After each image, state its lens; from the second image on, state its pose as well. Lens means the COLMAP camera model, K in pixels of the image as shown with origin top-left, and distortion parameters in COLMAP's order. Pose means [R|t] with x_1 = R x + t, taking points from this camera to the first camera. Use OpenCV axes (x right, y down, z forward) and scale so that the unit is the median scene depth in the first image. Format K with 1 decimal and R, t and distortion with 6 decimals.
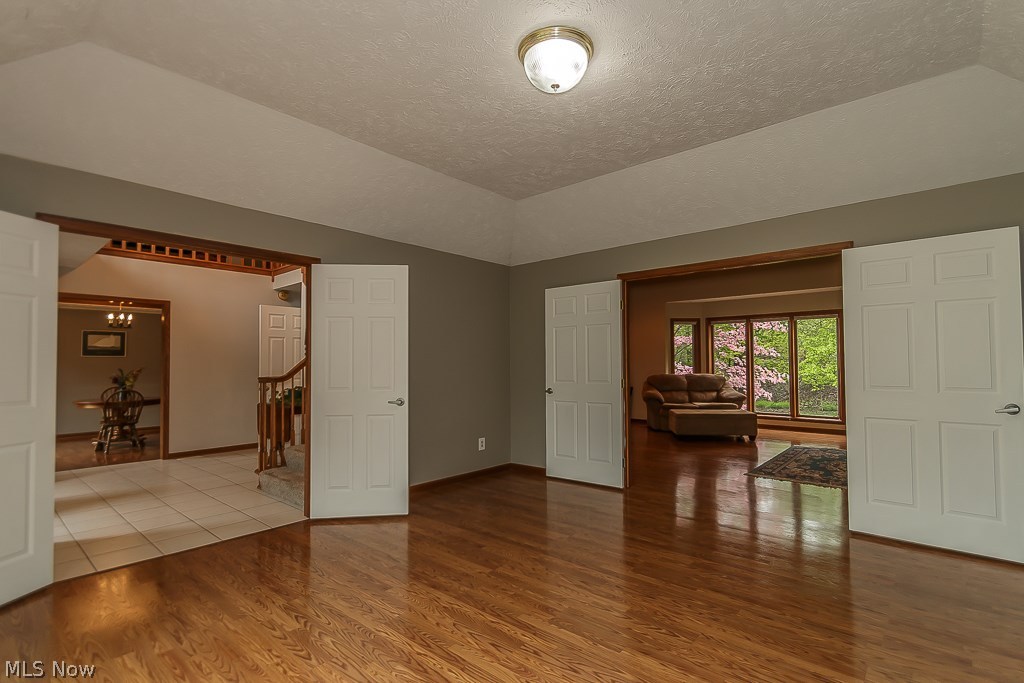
lens RADIAL K [[481.6, 0, 515.1], [0, 481.6, 345.4], [0, 0, 1]] dist [0.006824, -0.000524]
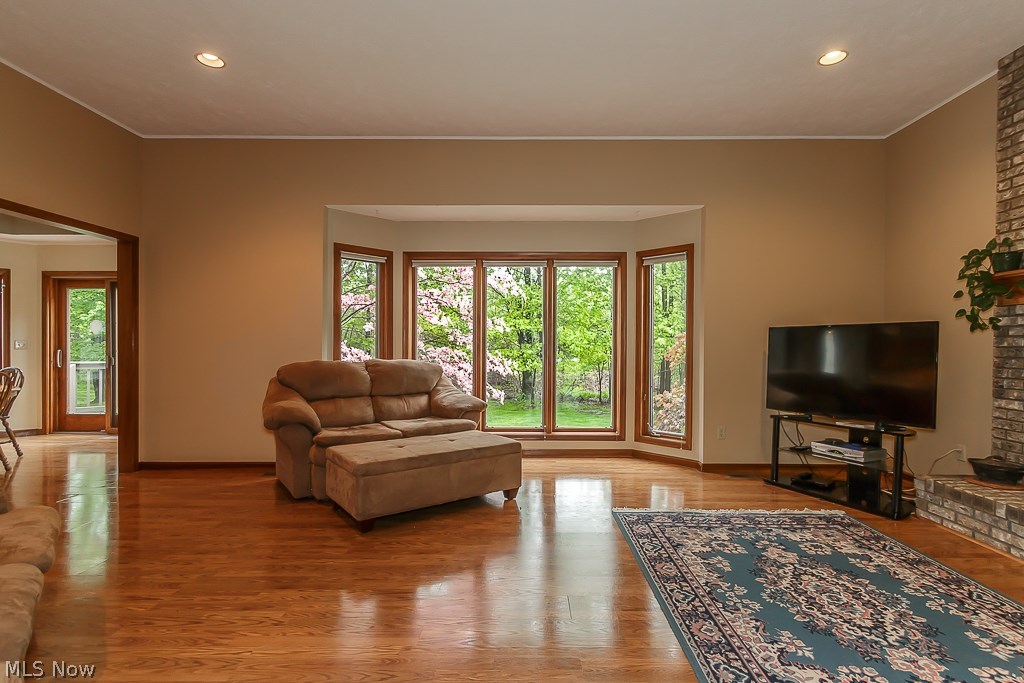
lens RADIAL K [[481.6, 0, 514.8], [0, 481.6, 348.0], [0, 0, 1]] dist [0.006824, -0.000524]
pose [[0.760411, 0.011359, 0.649343, 0.161881], [-0.028379, 0.999473, 0.015749, 0.036634], [-0.648822, -0.030403, 0.760333, 0.560058]]
